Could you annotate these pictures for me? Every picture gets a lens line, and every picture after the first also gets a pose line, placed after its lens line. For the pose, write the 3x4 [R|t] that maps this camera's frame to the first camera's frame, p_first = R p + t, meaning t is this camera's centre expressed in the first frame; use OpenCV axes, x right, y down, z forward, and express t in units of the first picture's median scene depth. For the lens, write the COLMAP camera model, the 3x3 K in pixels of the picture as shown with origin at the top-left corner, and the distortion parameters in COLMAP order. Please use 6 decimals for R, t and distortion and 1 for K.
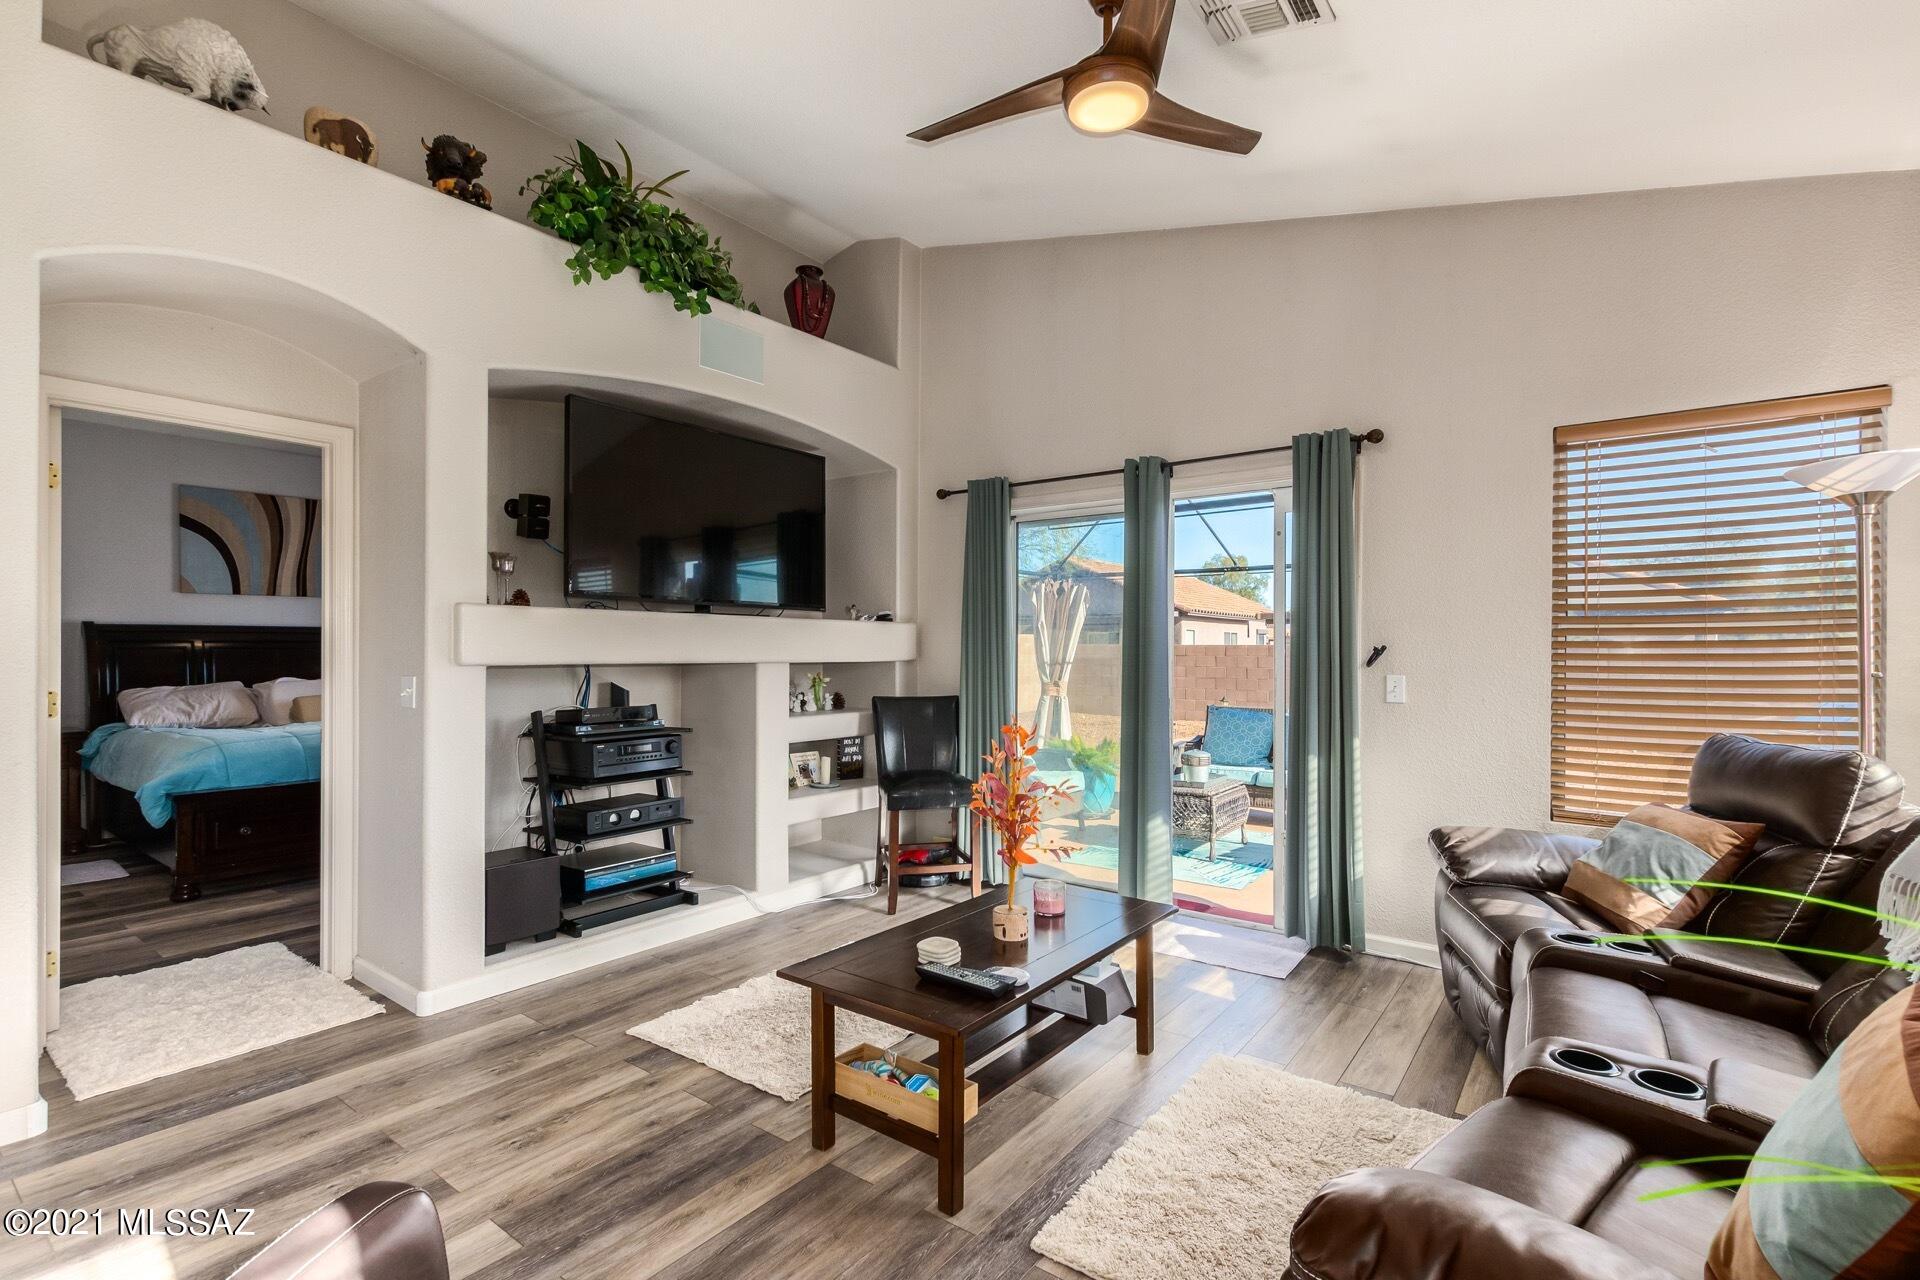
lens RADIAL K [[886.1, 0, 963.3], [0, 886.1, 653.8], [0, 0, 1]] dist [0.001826, -0.000551]
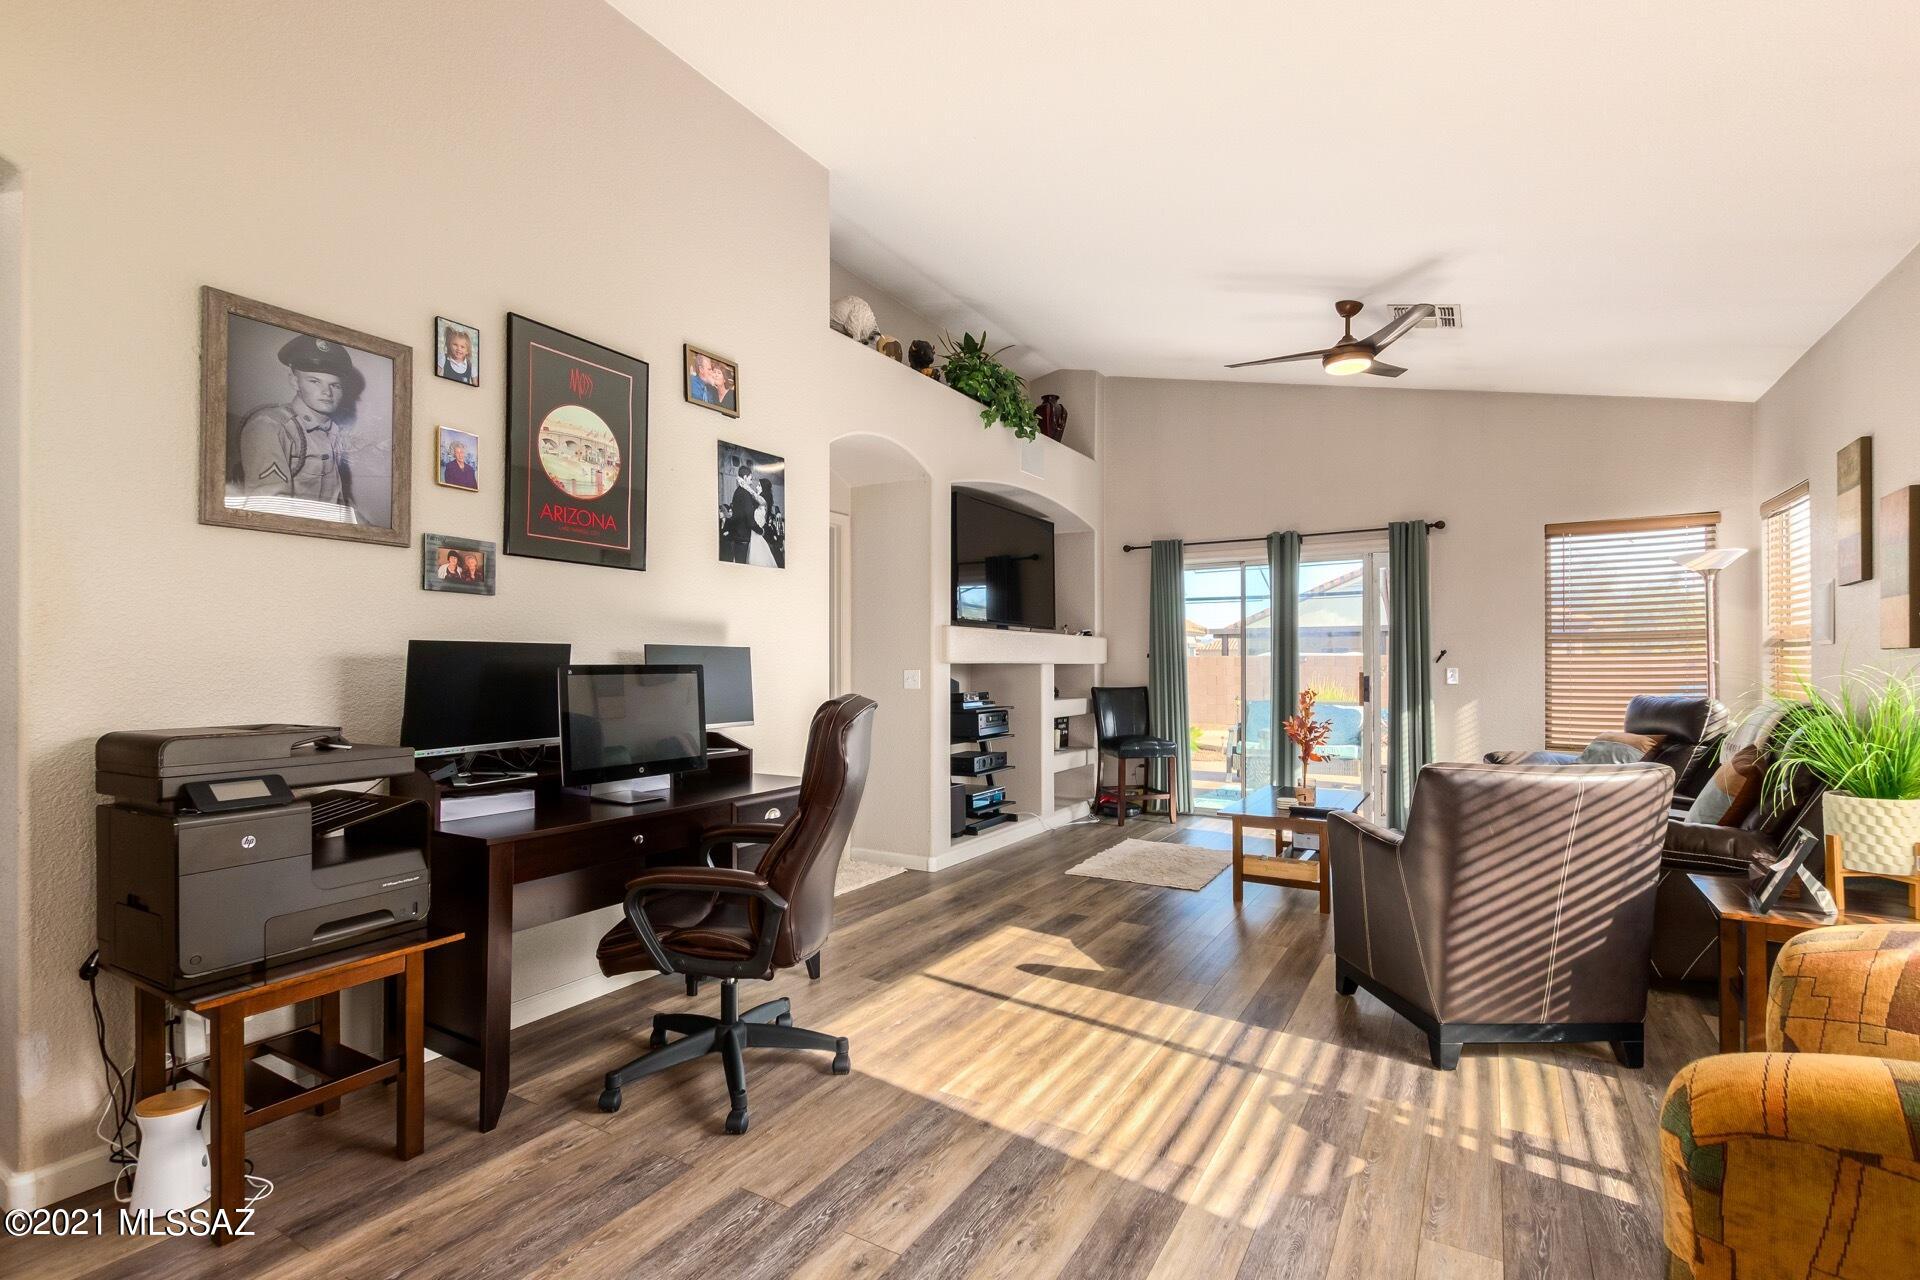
lens RADIAL K [[885.8, 0, 971.4], [0, 885.8, 656.0], [0, 0, 1]] dist [0.006311, 0.000028]
pose [[0.993637, -0.004455, 0.112542, -0.762727], [0.006204, 0.999865, -0.015195, 0.028531], [-0.112459, 0.015796, 0.993531, -0.710517]]
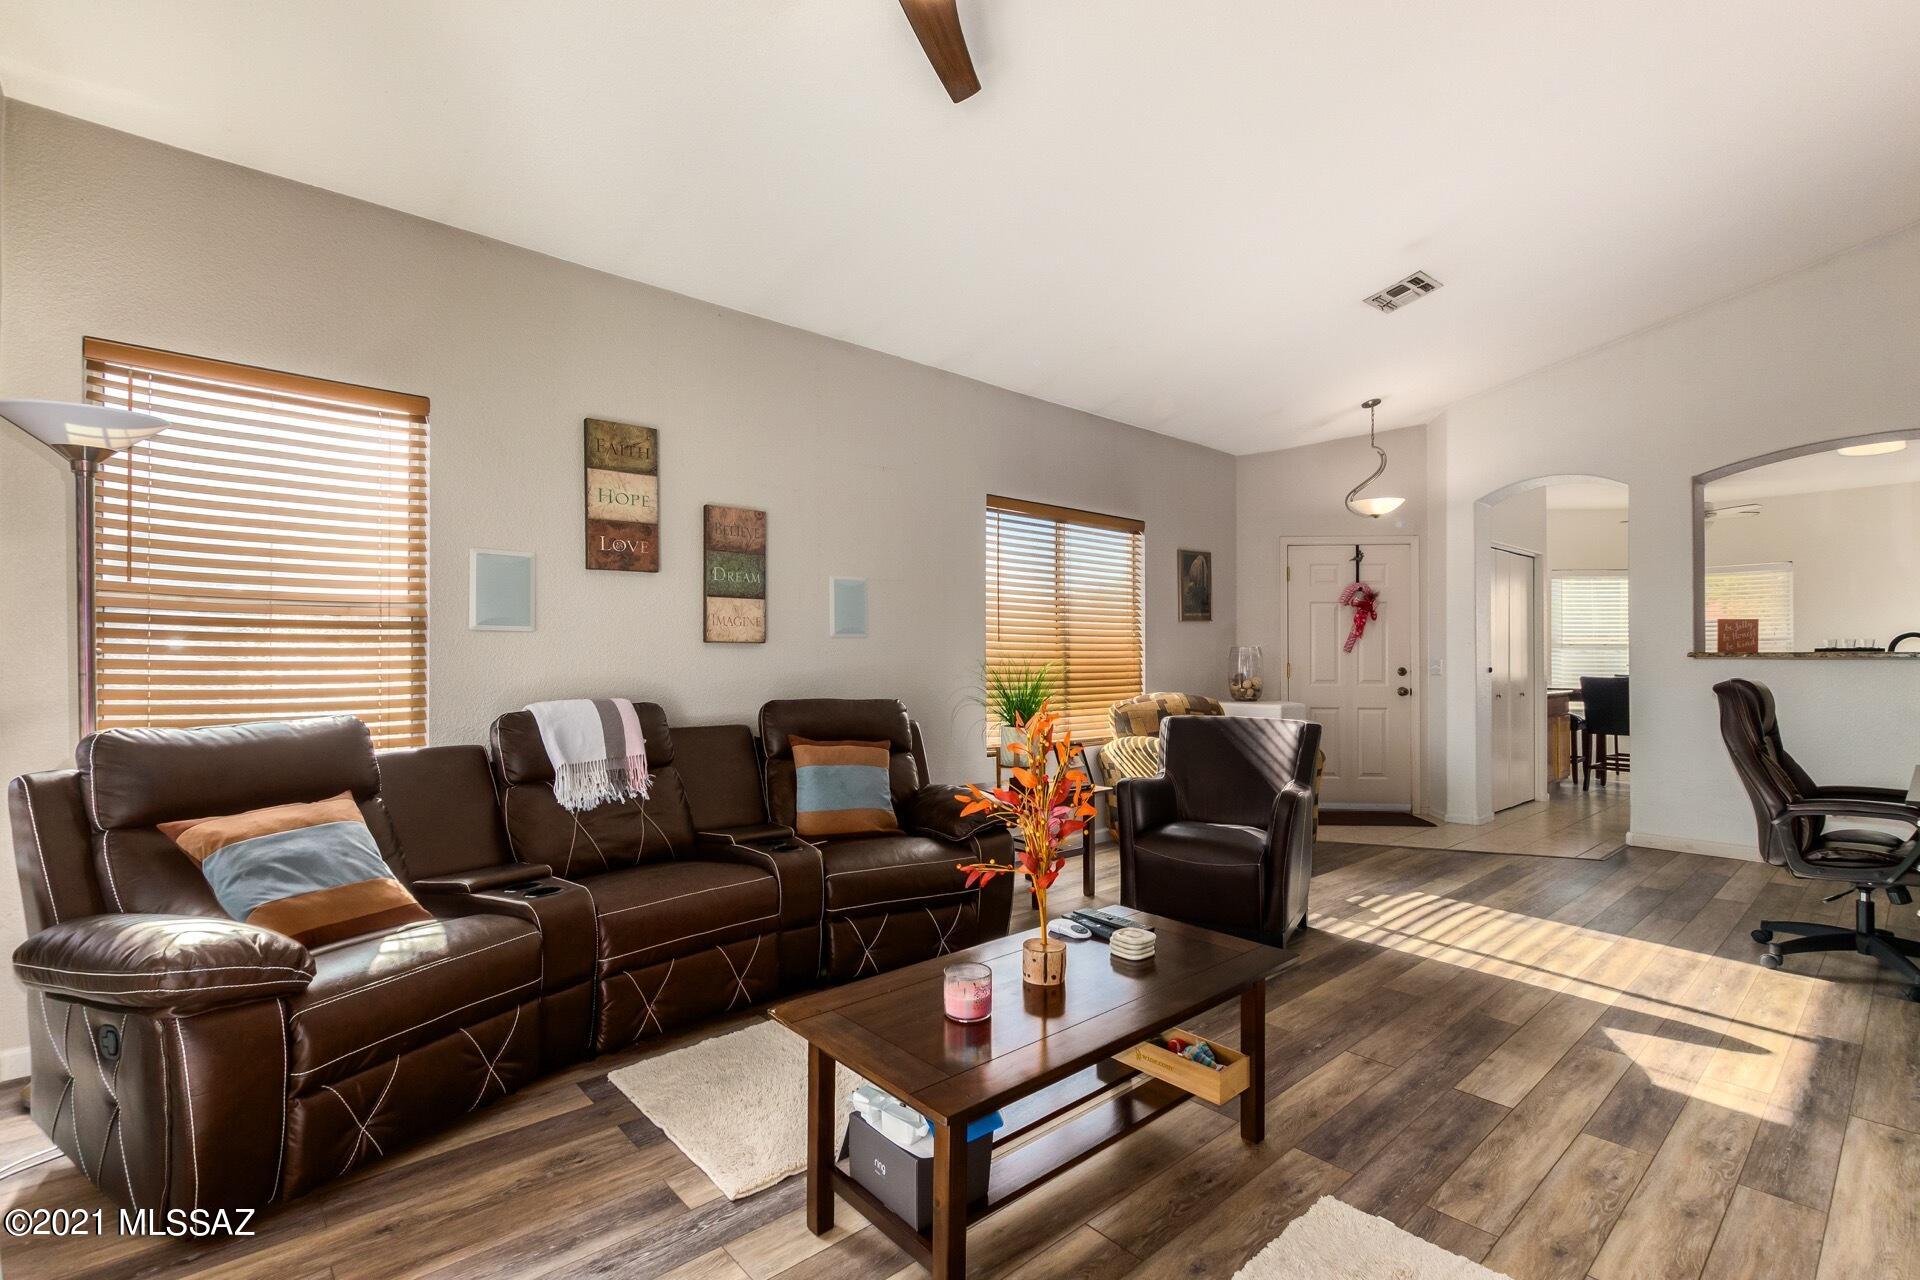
lens RADIAL K [[862.2, 0, 963.1], [0, 862.2, 652.3], [0, 0, 1]] dist [-0.000653, -0.000221]
pose [[-0.978372, -0.006589, 0.206748, -0.031754], [-0.005813, 0.999974, 0.004362, 0.015888], [-0.206771, 0.003065, -0.978384, 1.564739]]
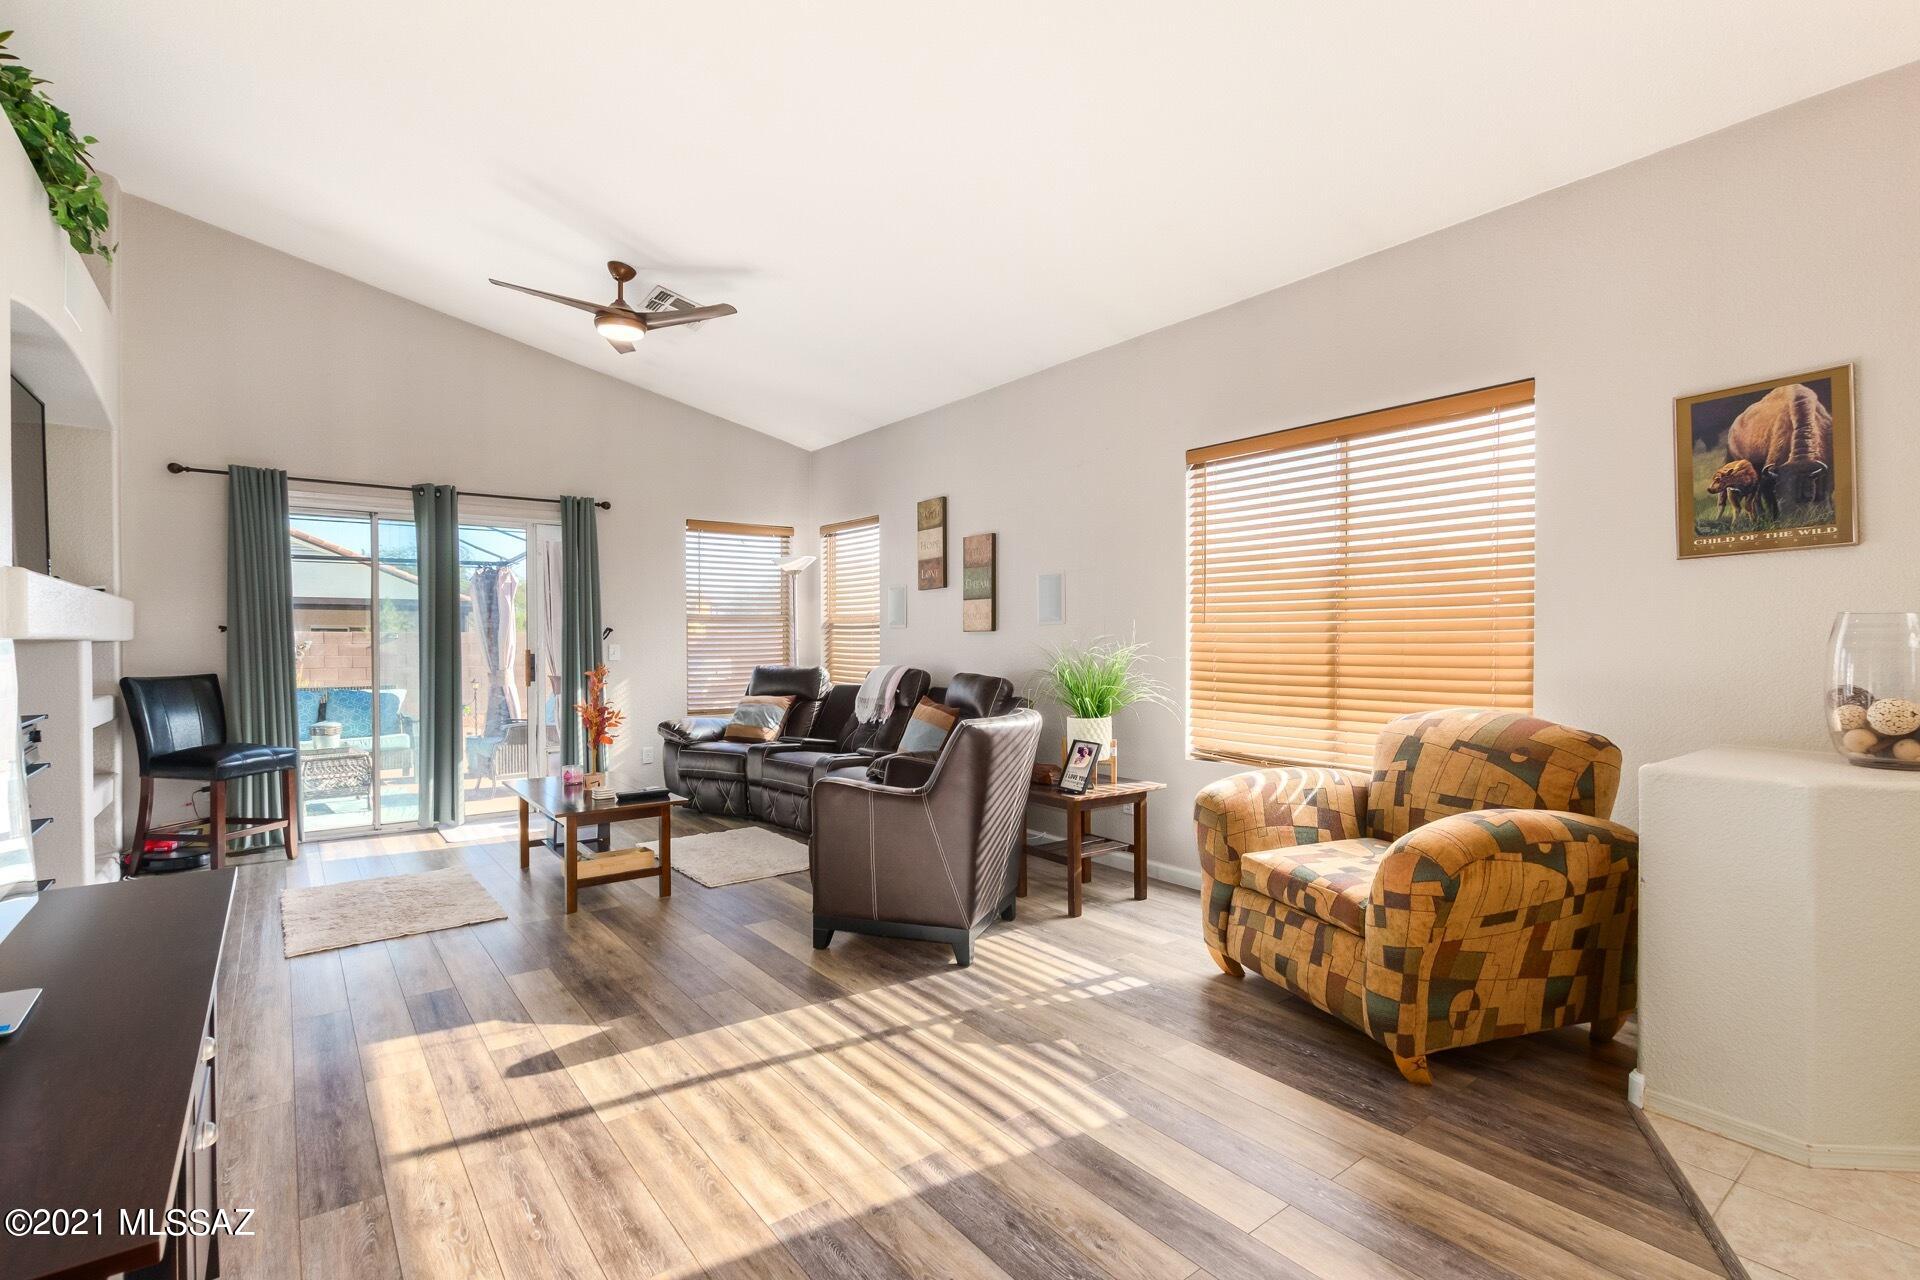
lens RADIAL K [[871.7, 0, 967.3], [0, 871.7, 647.8], [0, 0, 1]] dist [0.001967, -0.000042]
pose [[0.258970, -0.013605, 0.965790, -1.250174], [0.008875, 0.999892, 0.011705, 0.021999], [-0.965845, 0.005540, 0.259063, -0.144009]]
